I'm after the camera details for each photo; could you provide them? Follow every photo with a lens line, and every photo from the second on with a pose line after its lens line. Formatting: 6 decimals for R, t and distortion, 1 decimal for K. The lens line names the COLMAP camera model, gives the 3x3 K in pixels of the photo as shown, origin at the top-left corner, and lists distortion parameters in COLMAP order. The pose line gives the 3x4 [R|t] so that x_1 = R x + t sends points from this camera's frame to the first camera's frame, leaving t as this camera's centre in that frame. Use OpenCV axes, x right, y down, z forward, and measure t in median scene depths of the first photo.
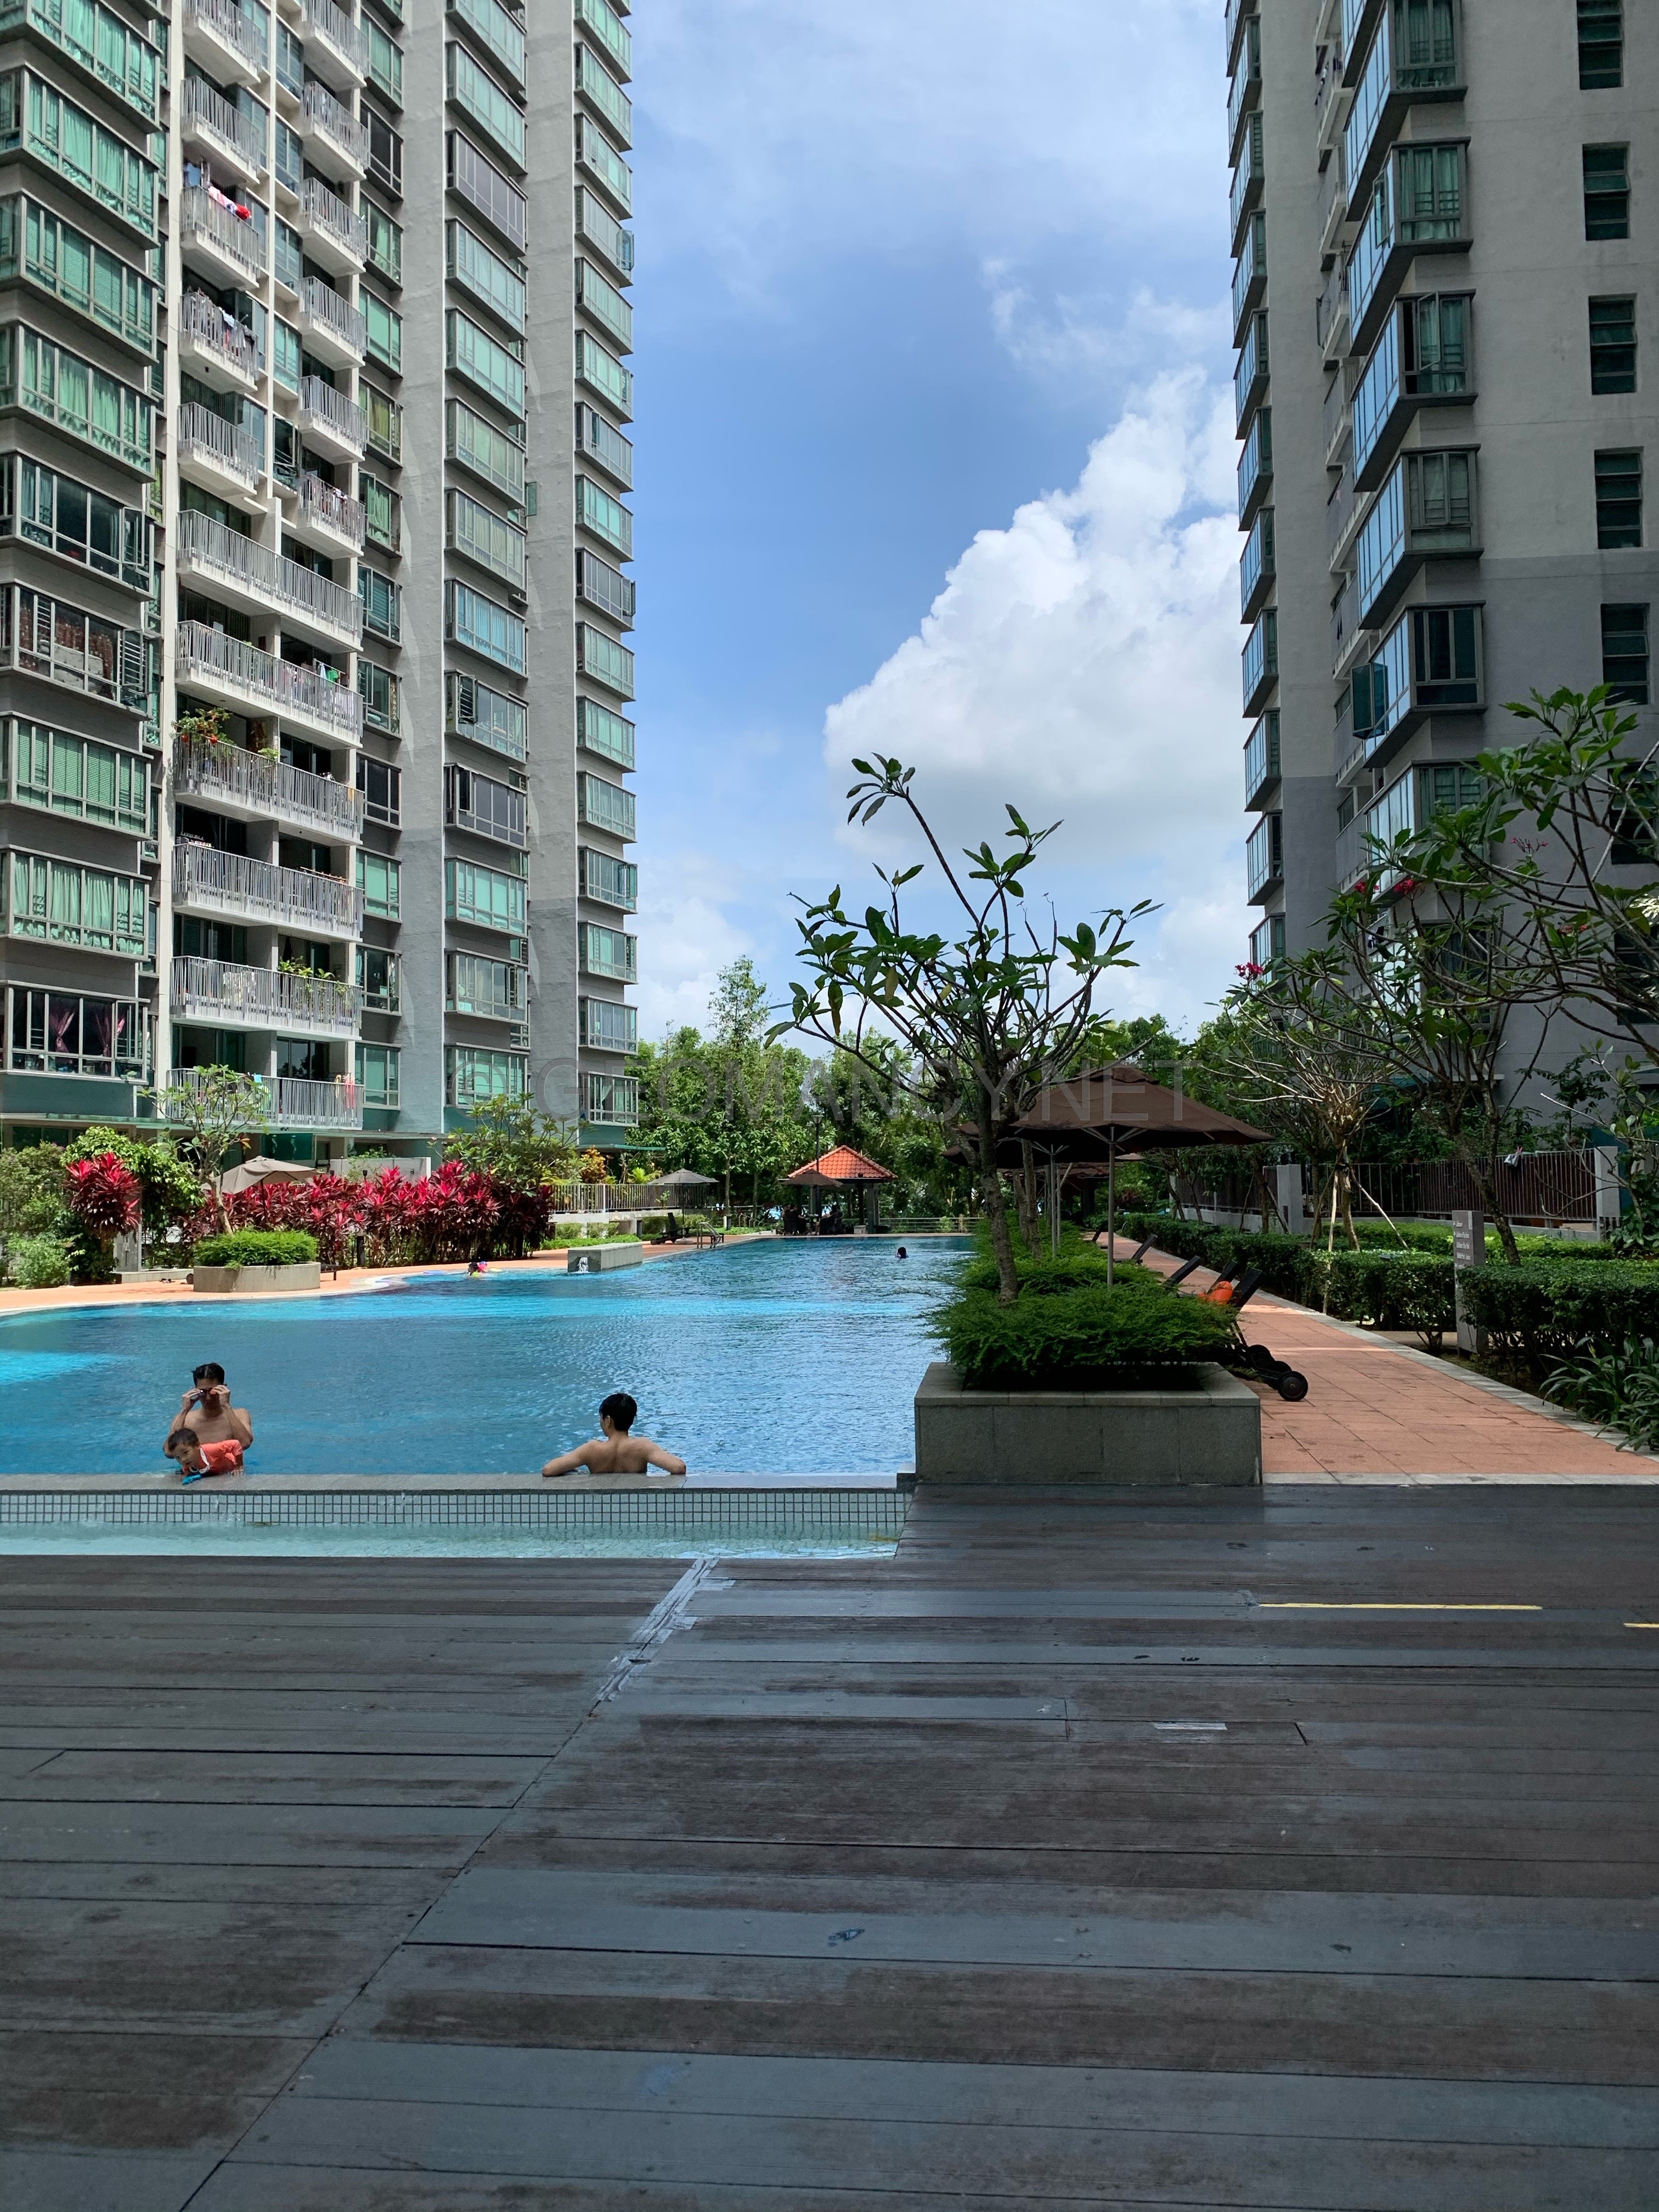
lens RADIAL K [[1687.7, 0, 829.5], [0, 1687.7, 1106.0], [0, 0, 1]] dist [-0.013790, 0.011724]
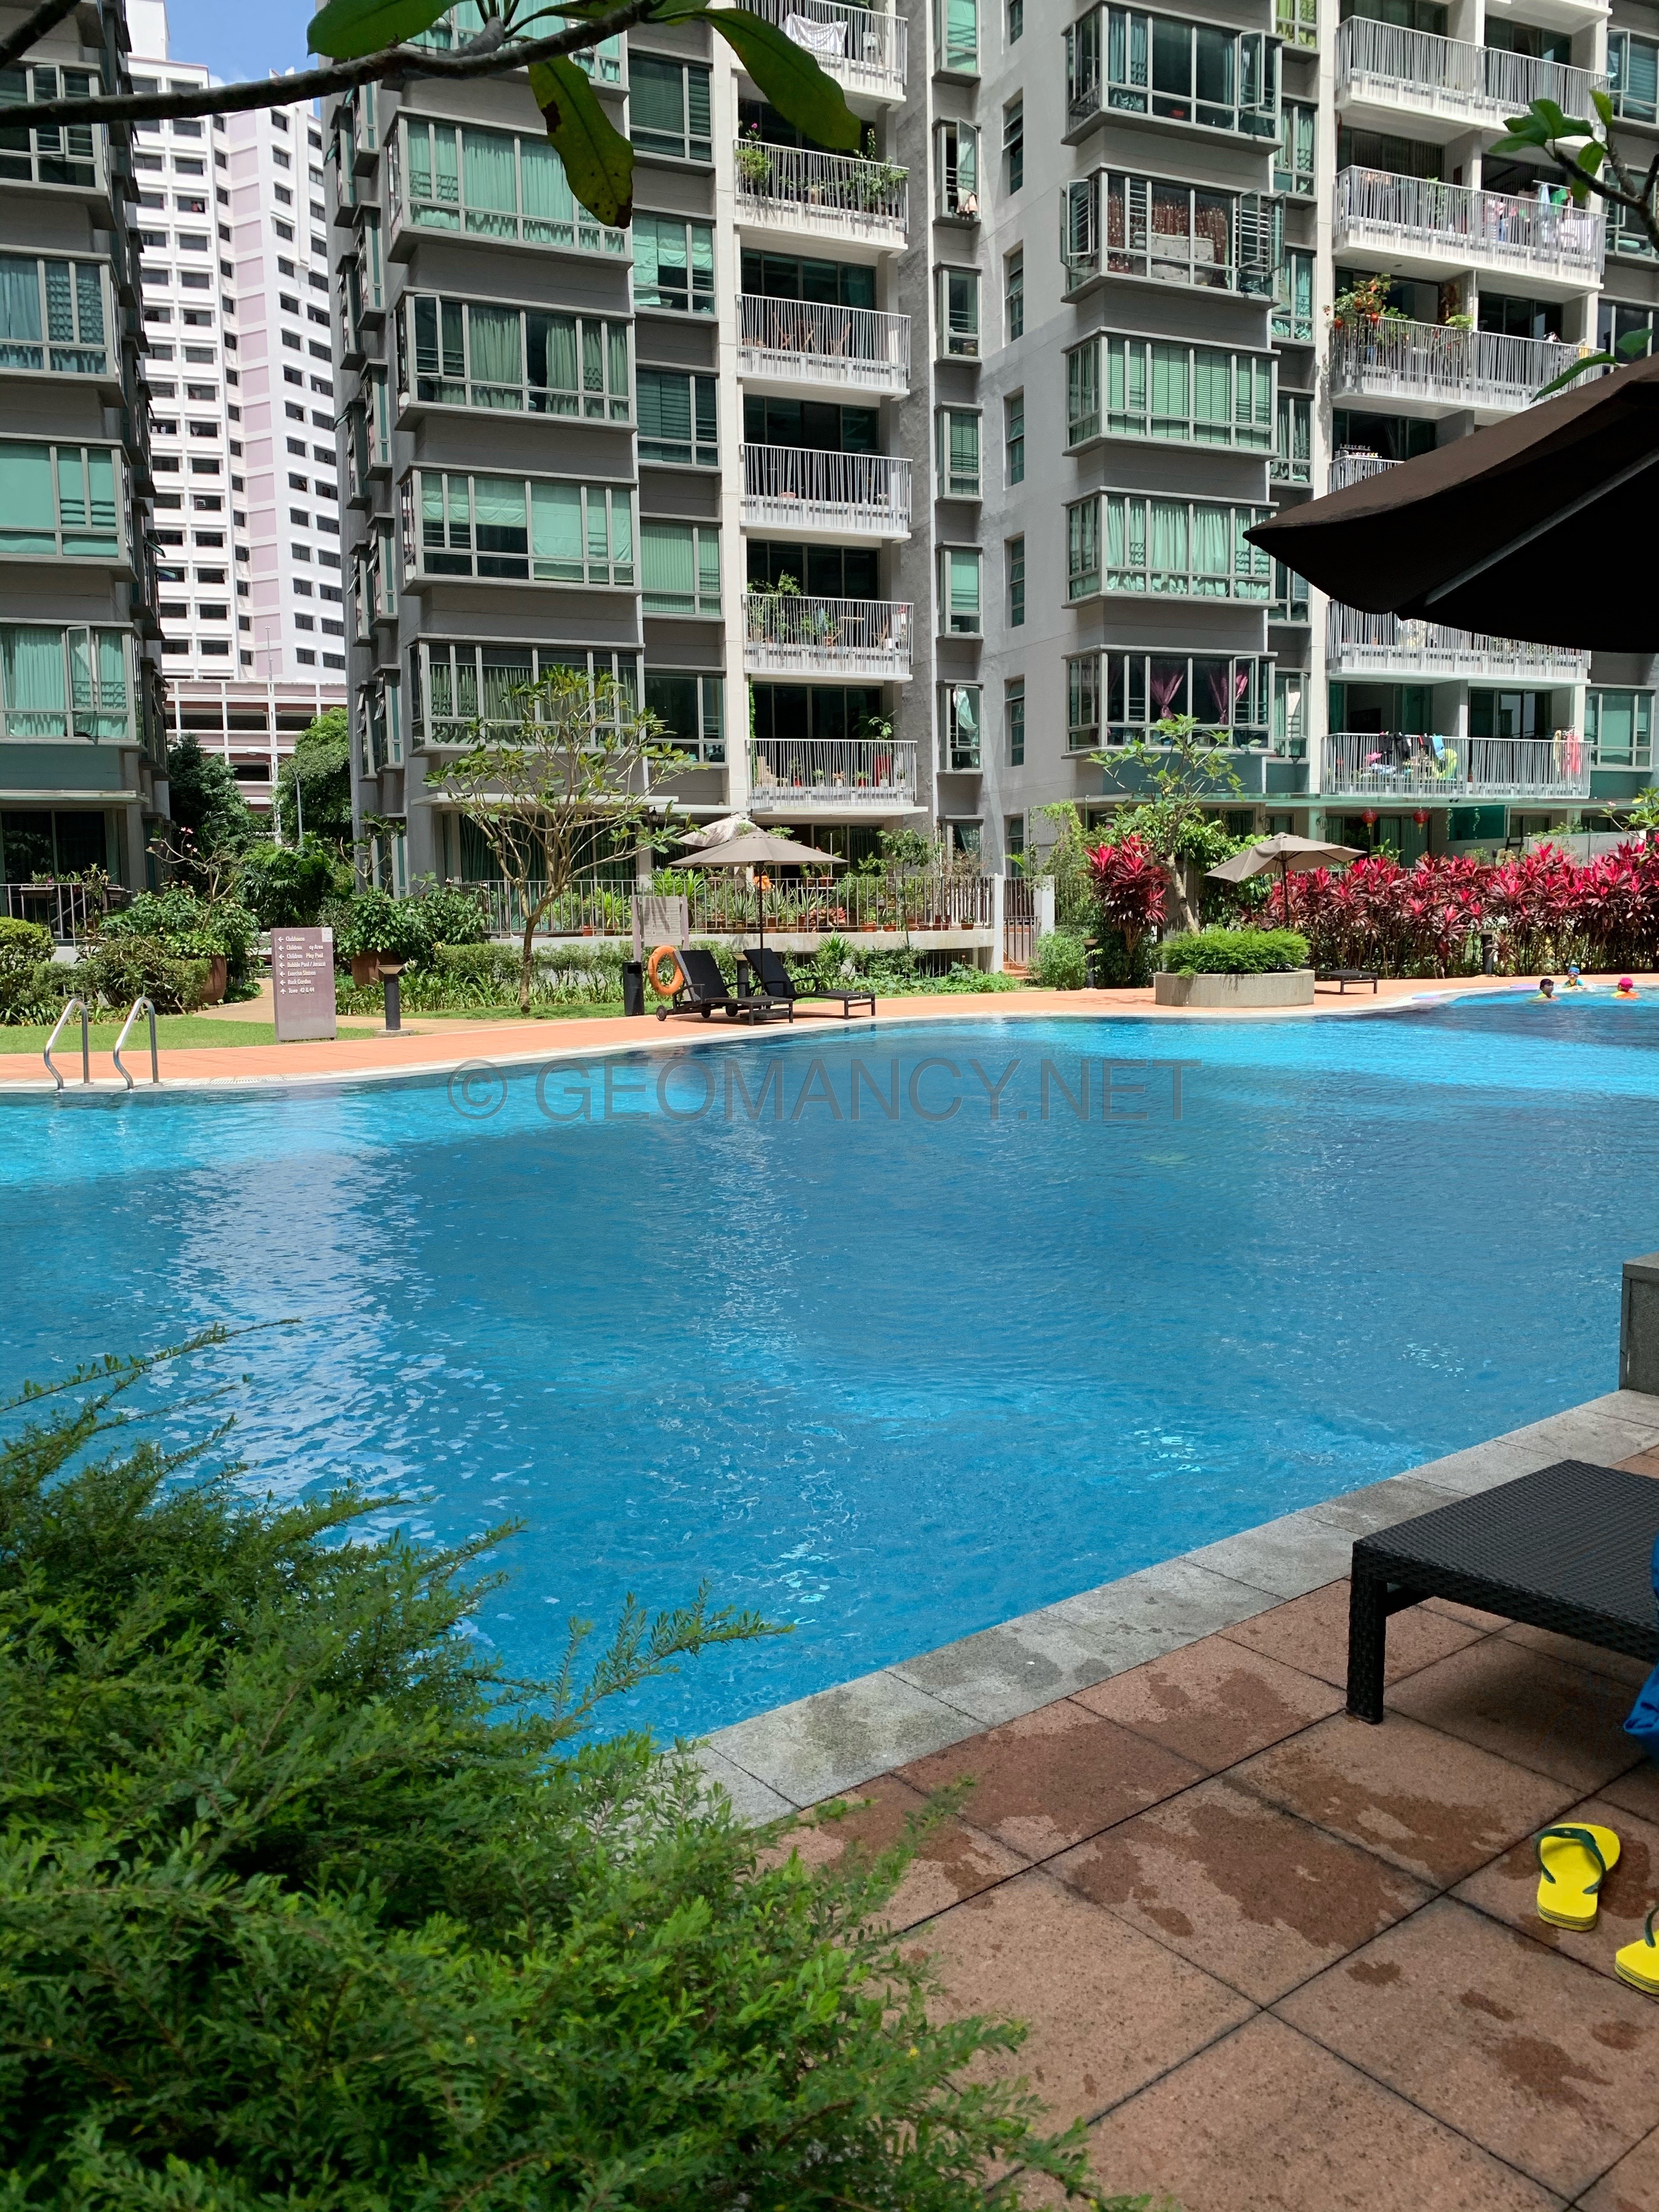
lens RADIAL K [[1687.7, 0, 829.5], [0, 1687.7, 1106.0], [0, 0, 1]] dist [-0.013790, 0.011724]
pose [[0.694127, 0.084856, -0.714834, 0.069726], [0.047161, 0.985534, 0.162785, 0.013706], [0.718306, -0.146706, 0.680084, 0.231707]]
